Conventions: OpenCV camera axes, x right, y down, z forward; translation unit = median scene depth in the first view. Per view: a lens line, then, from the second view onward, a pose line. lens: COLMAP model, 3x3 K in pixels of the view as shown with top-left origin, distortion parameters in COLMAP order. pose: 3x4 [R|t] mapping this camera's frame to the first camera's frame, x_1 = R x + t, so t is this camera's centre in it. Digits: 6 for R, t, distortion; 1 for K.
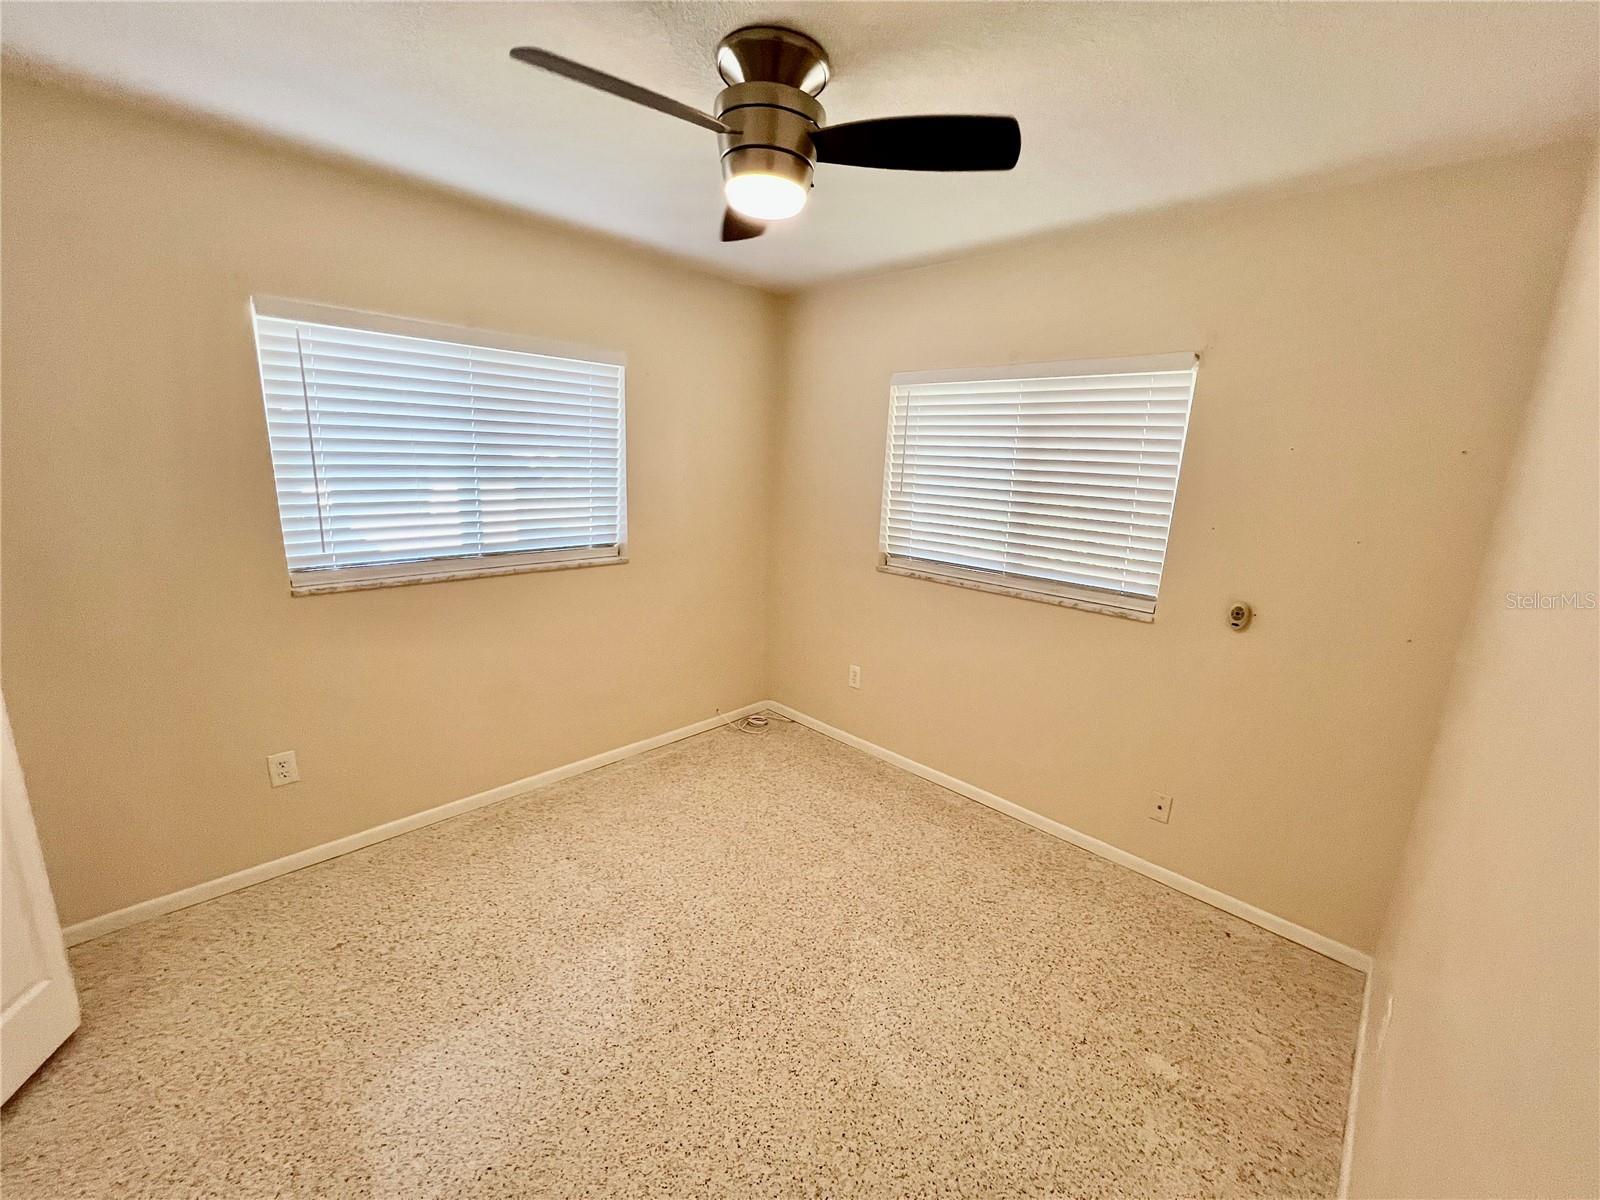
lens RADIAL K [[639.1, 0, 800.2], [0, 639.1, 605.1], [0, 0, 1]] dist [-0.001037, -0.000136]
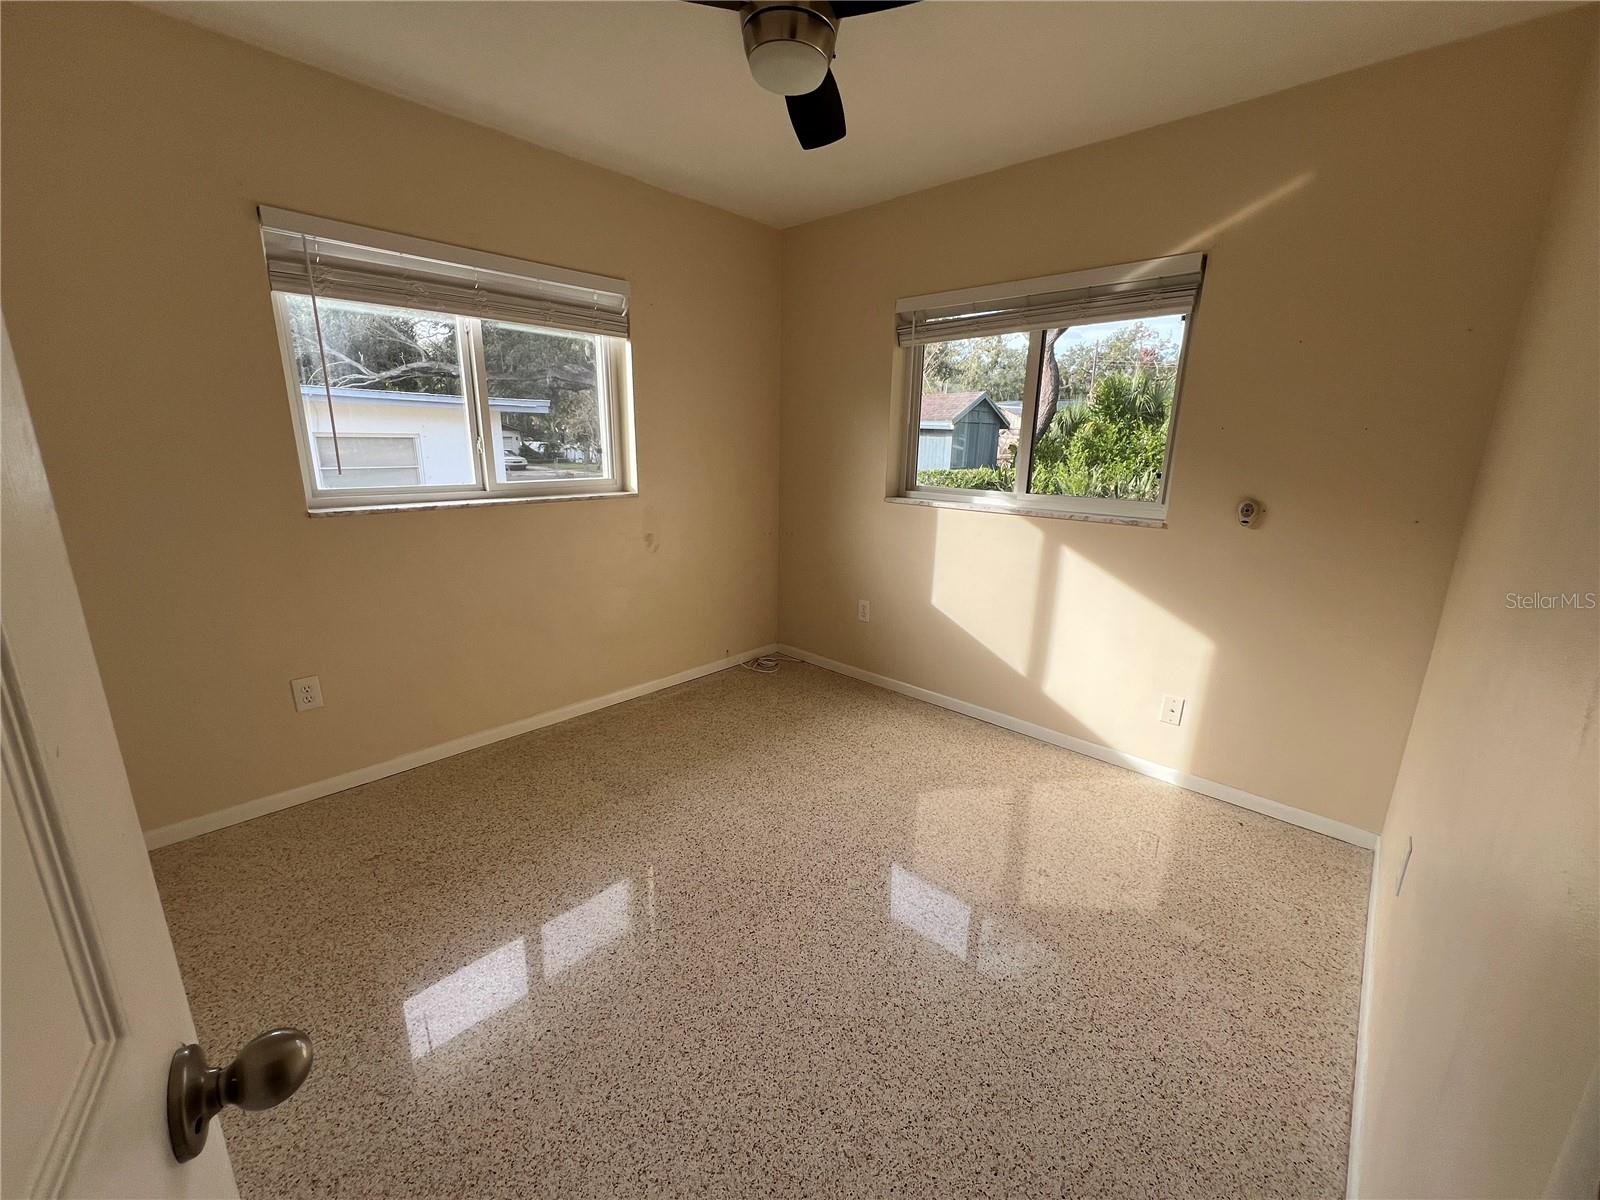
lens RADIAL K [[639.1, 0, 800.8], [0, 639.1, 605.4], [0, 0, 1]] dist [-0.001037, -0.000136]
pose [[0.999438, -0.029178, 0.016515, -0.061502], [0.028743, 0.999248, 0.026026, 0.144984], [-0.017262, -0.025537, 0.999525, -0.015566]]
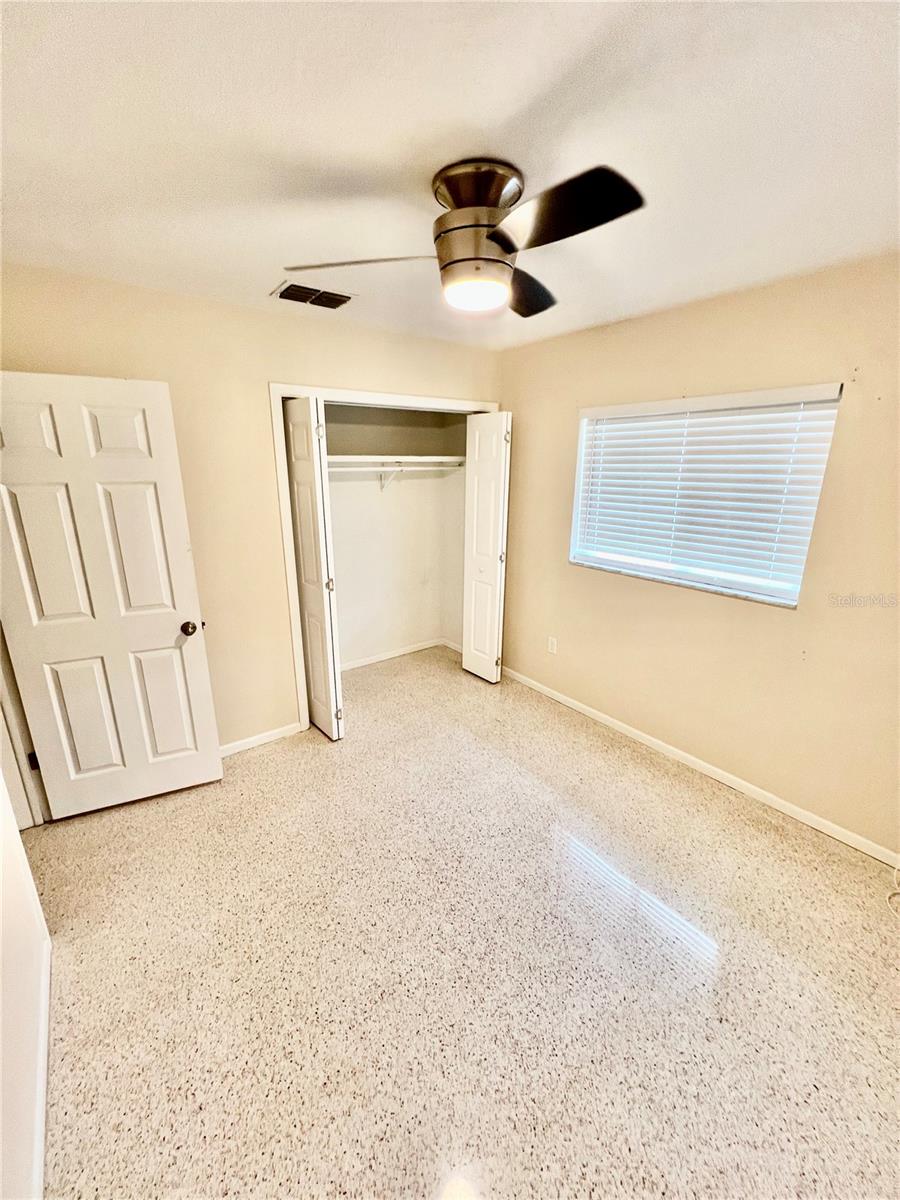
lens RADIAL K [[479.3, 0, 446.6], [0, 479.3, 604.2], [0, 0, 1]] dist [-0.001037, -0.000136]
pose [[-0.152729, 0.242886, -0.957956, 0.836670], [-0.231304, 0.933619, 0.273593, -0.256080], [0.960819, 0.263365, -0.086410, 0.987473]]
